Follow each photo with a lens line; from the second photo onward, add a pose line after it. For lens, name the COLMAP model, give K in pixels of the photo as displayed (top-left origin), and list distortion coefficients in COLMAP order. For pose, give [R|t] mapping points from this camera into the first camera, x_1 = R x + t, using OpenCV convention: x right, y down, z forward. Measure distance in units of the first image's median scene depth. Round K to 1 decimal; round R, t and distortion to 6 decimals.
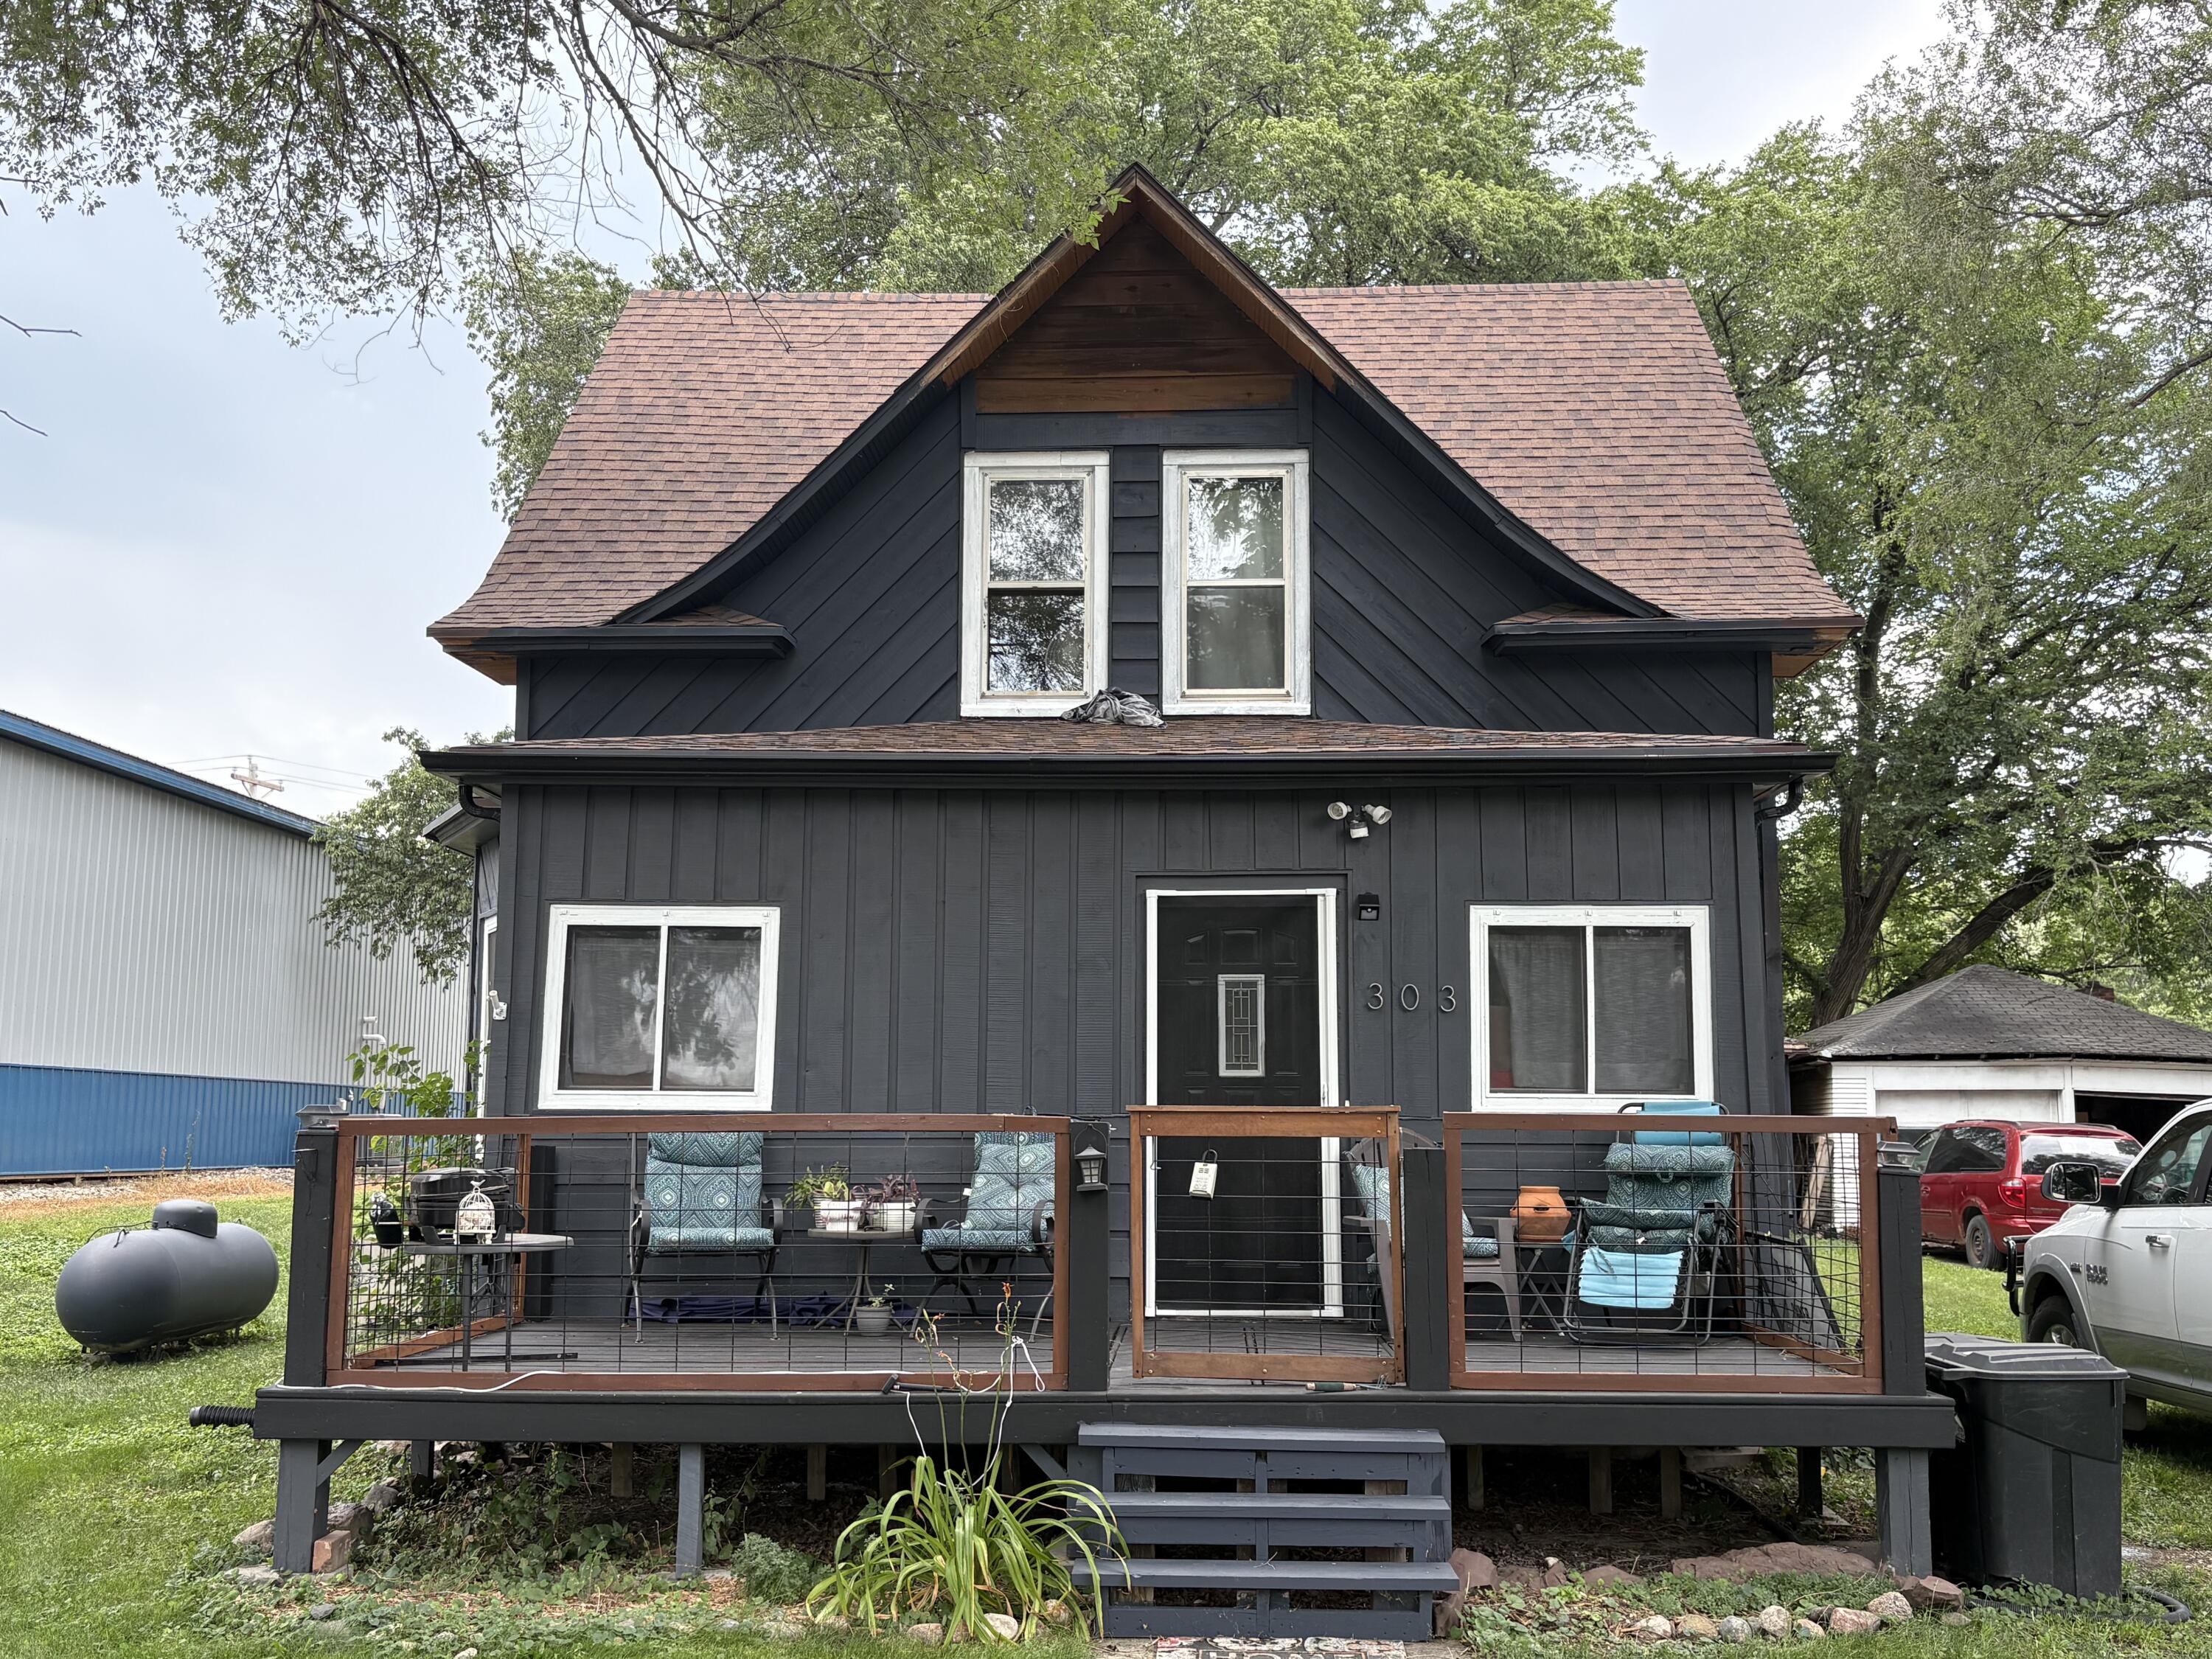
lens RADIAL K [[2137.0, 0, 1106.0], [0, 2137.0, 829.5], [0, 0, 1]] dist [0.074507, 0.007997]
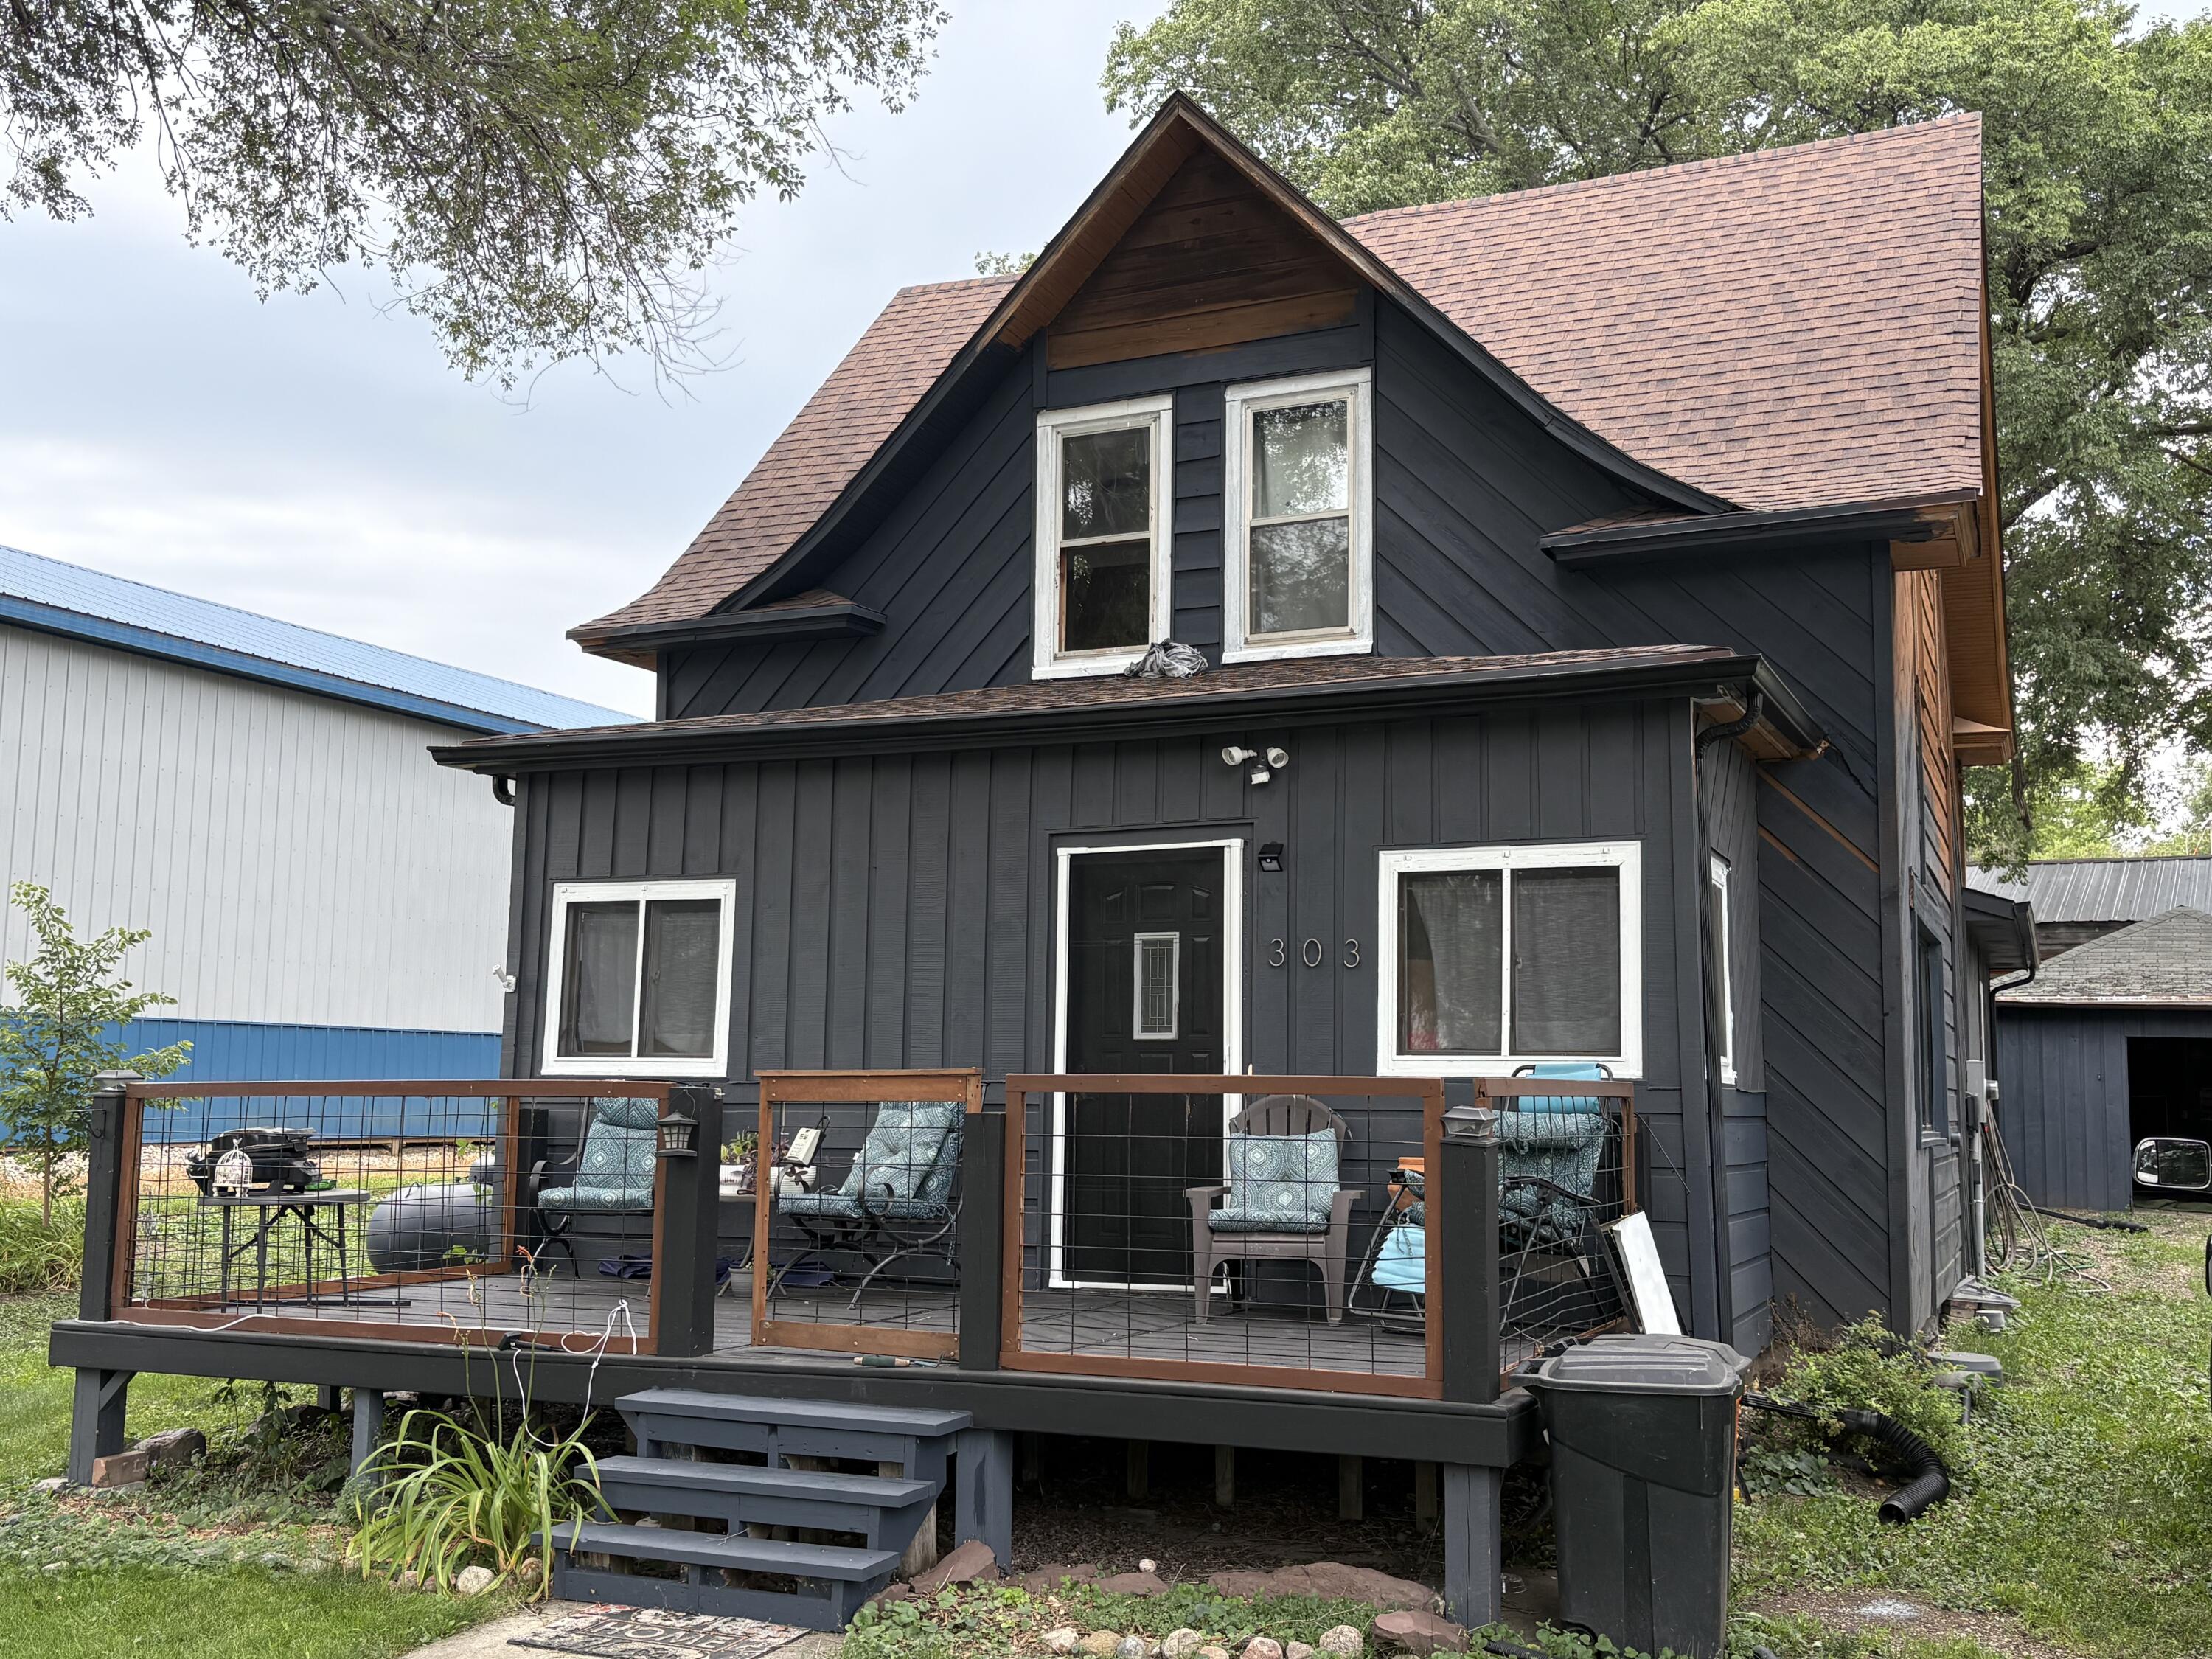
lens RADIAL K [[2136.0, 0, 1106.0], [0, 2136.0, 829.5], [0, 0, 1]] dist [0.047682, -0.022209]
pose [[0.933327, -0.042668, -0.356484, 0.379955], [0.047750, 0.998844, 0.005462, 0.015453], [0.355839, -0.022120, 0.934286, 0.104589]]
